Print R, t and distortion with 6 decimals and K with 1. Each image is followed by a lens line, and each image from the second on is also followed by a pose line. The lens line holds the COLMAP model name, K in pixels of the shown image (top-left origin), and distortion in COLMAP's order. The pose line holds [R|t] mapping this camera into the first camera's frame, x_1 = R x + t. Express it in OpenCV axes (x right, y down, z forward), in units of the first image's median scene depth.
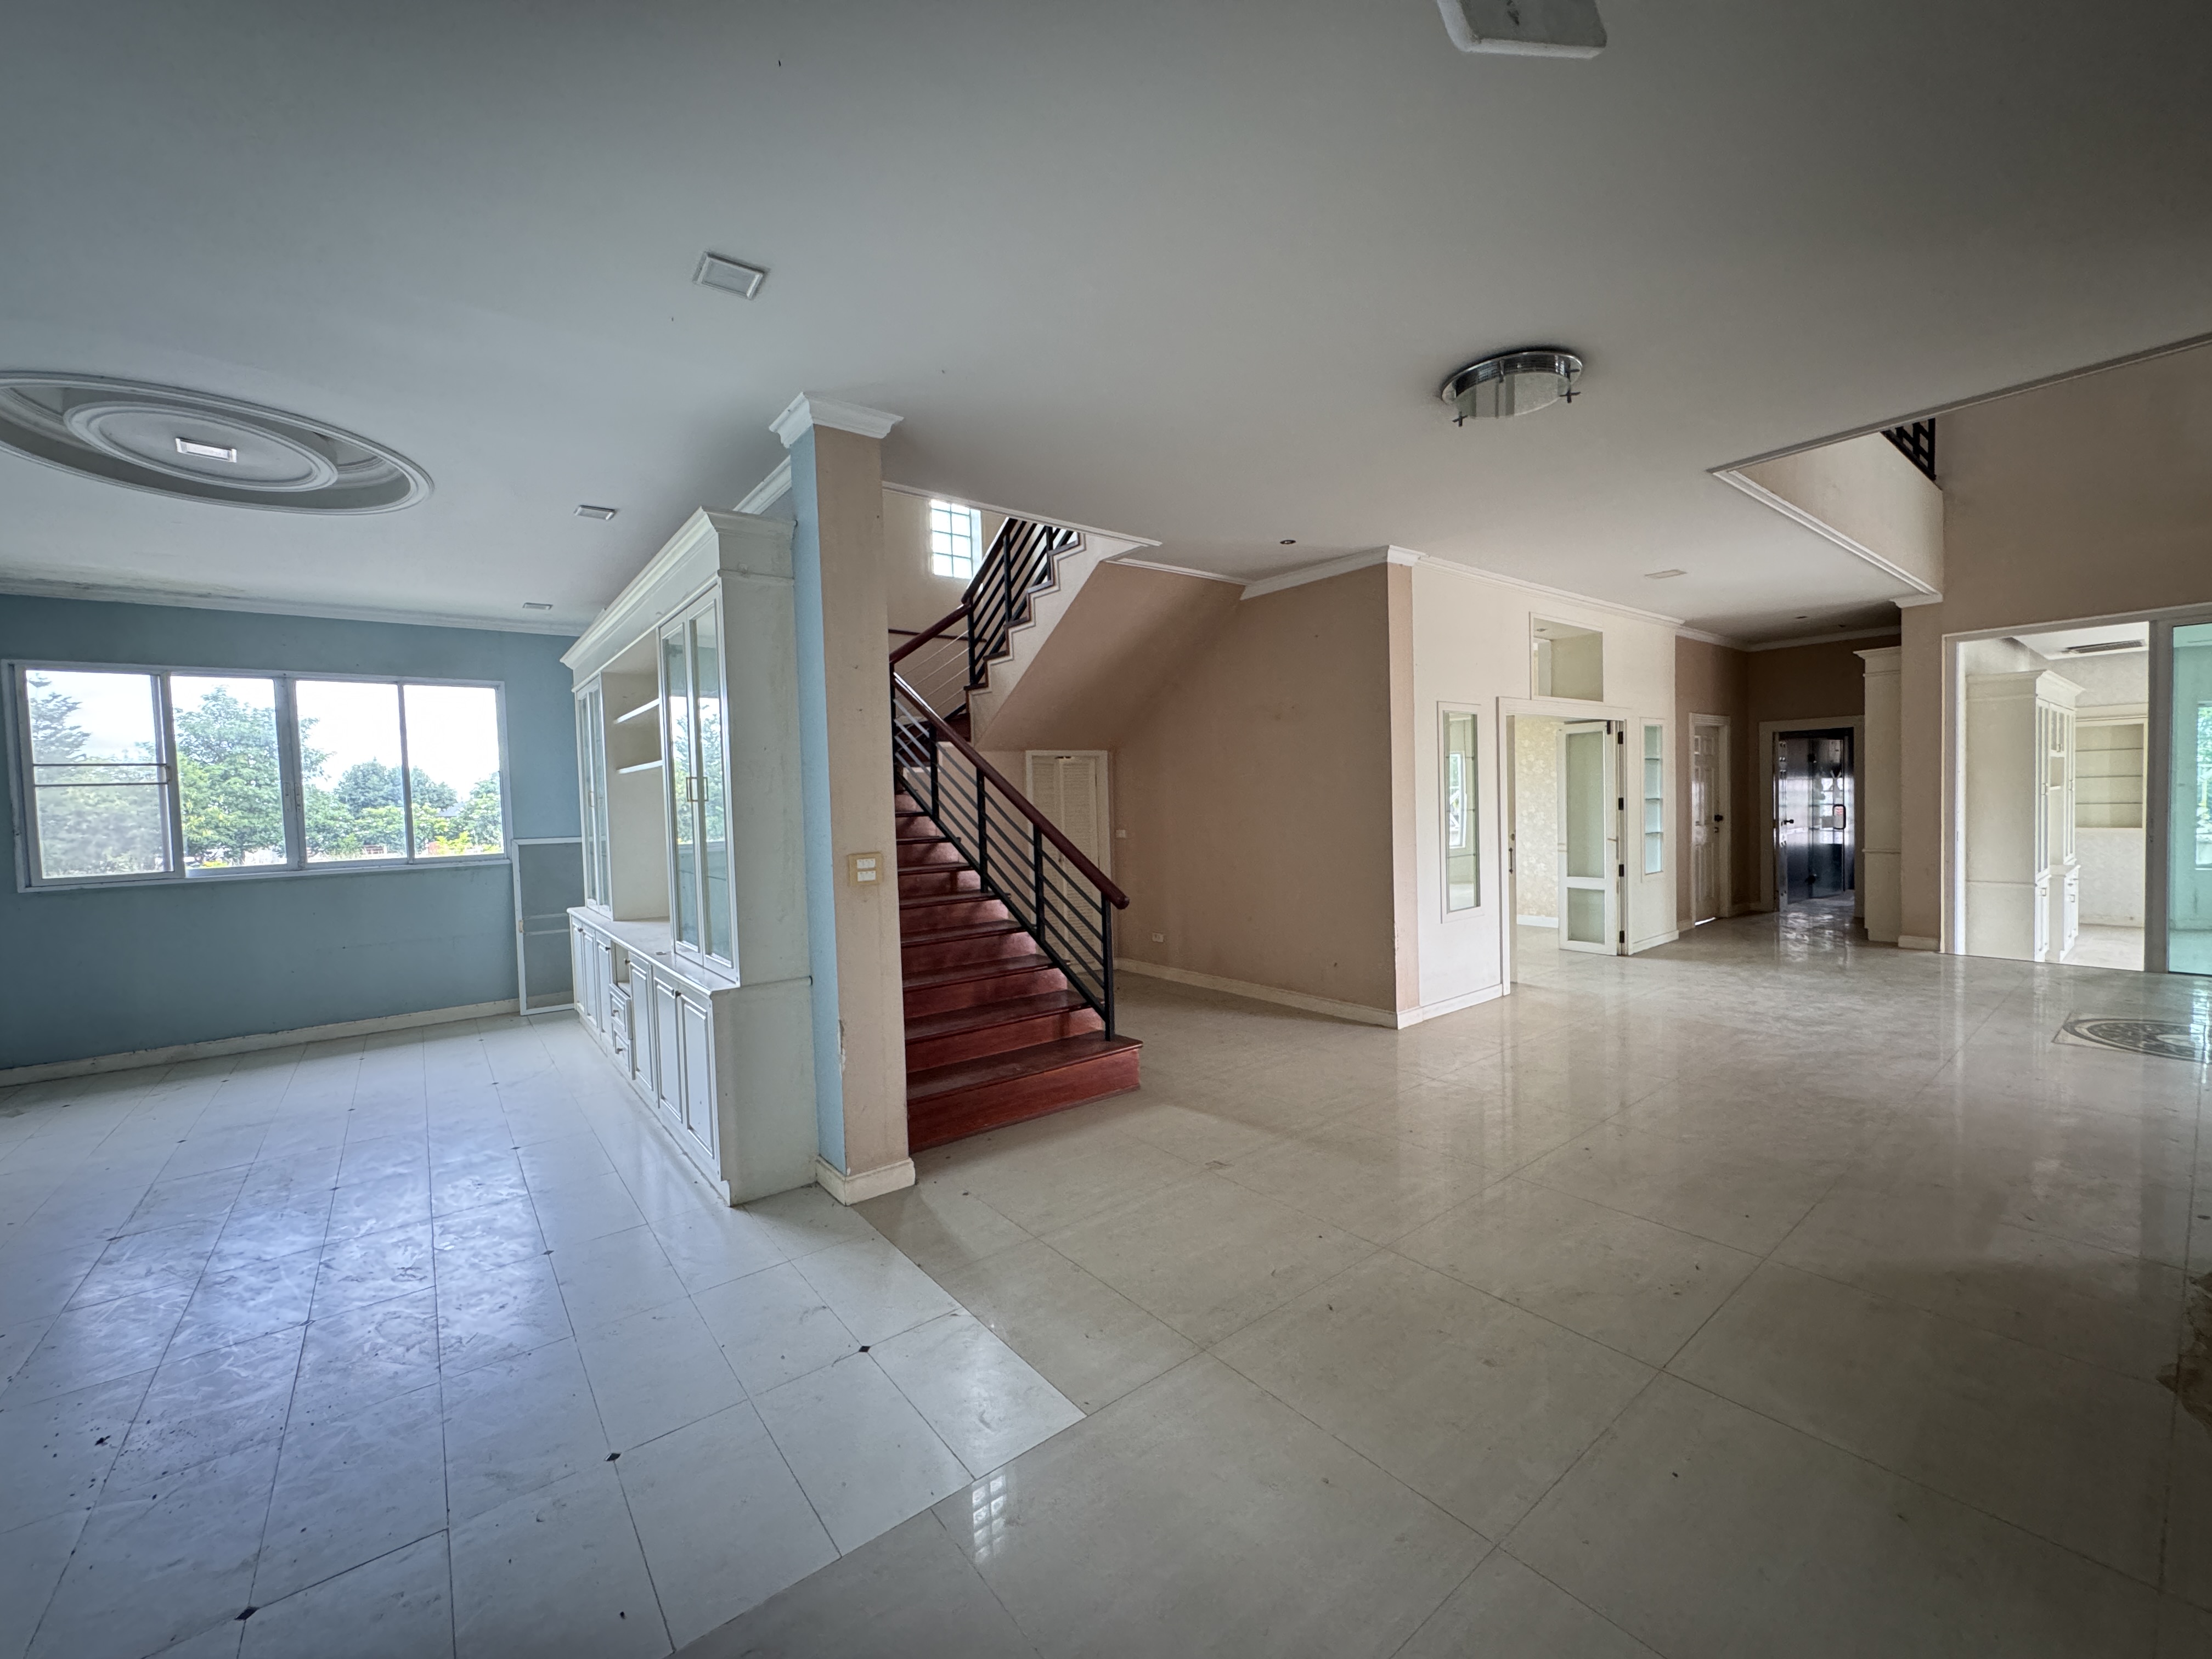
lens RADIAL K [[884.8, 0, 1093.5], [0, 884.8, 830.8], [0, 0, 1]] dist [-0.004736, -0.000027]
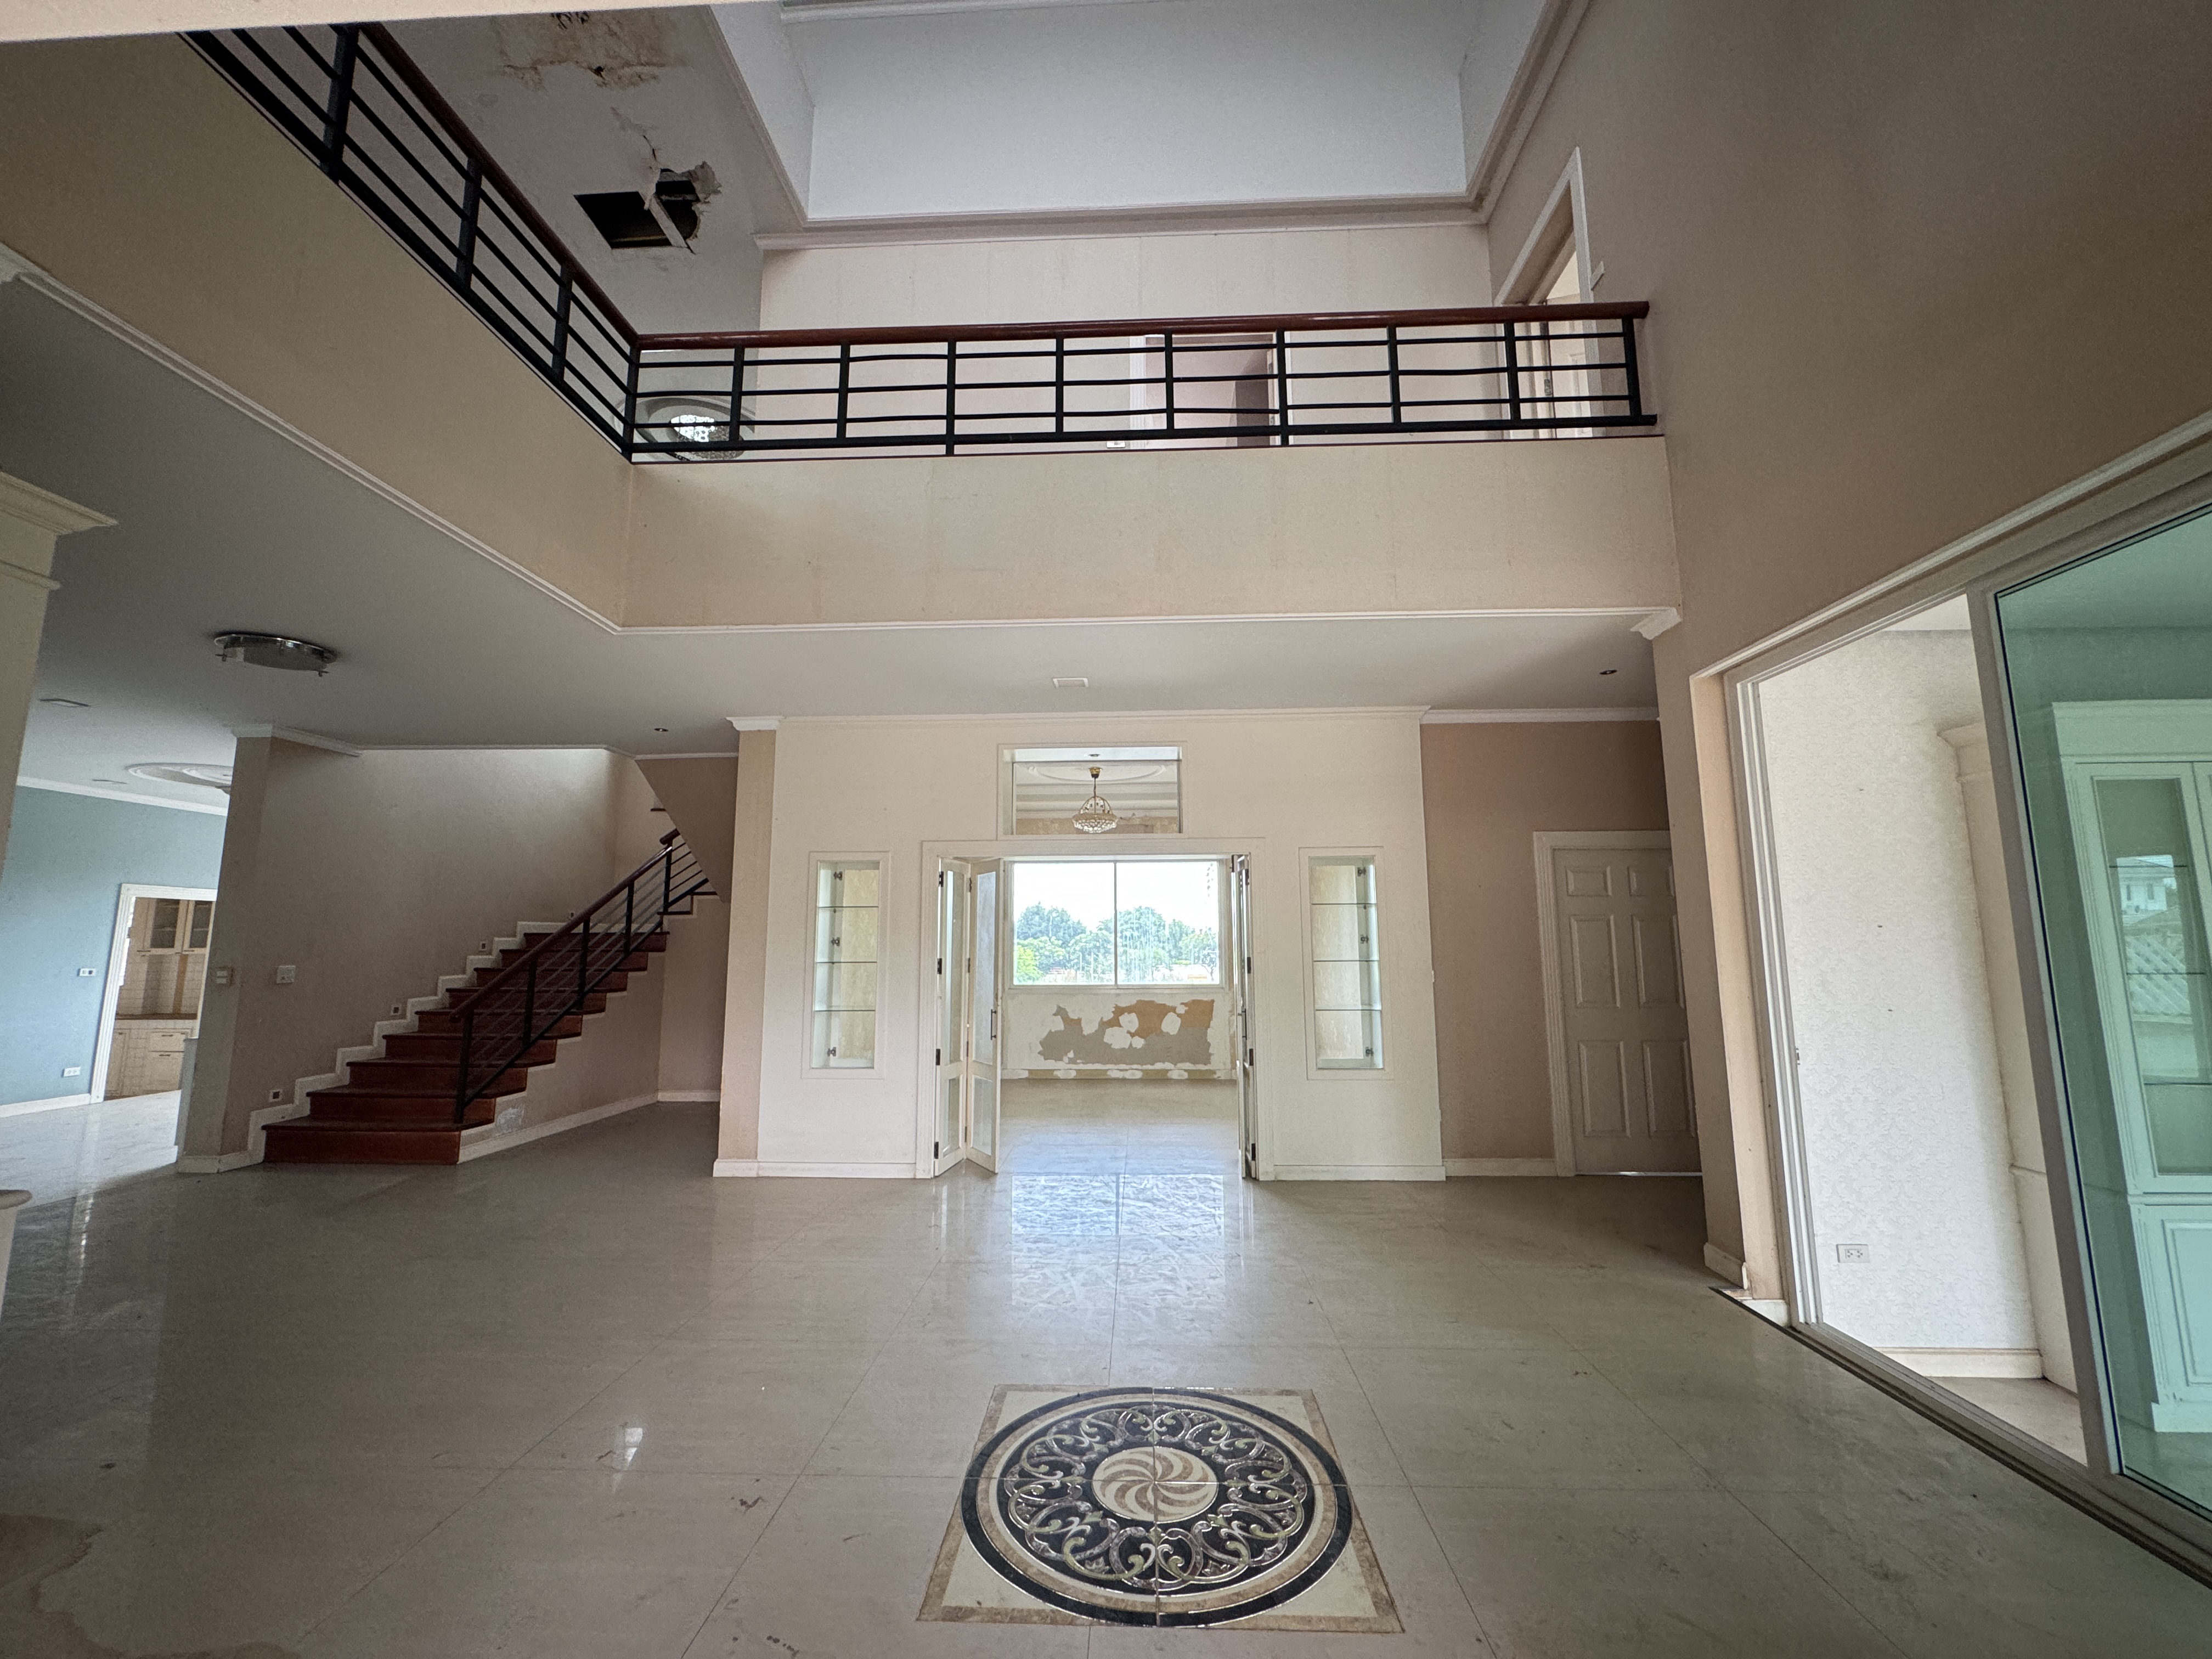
lens RADIAL K [[884.8, 0, 1116.6], [0, 884.8, 827.5], [0, 0, 1]] dist [-0.004736, -0.000027]
pose [[0.767290, -0.060997, -0.638393, 2.217521], [-0.043732, 0.988172, -0.146979, -0.068311], [0.639807, 0.140694, 0.755547, 0.770392]]
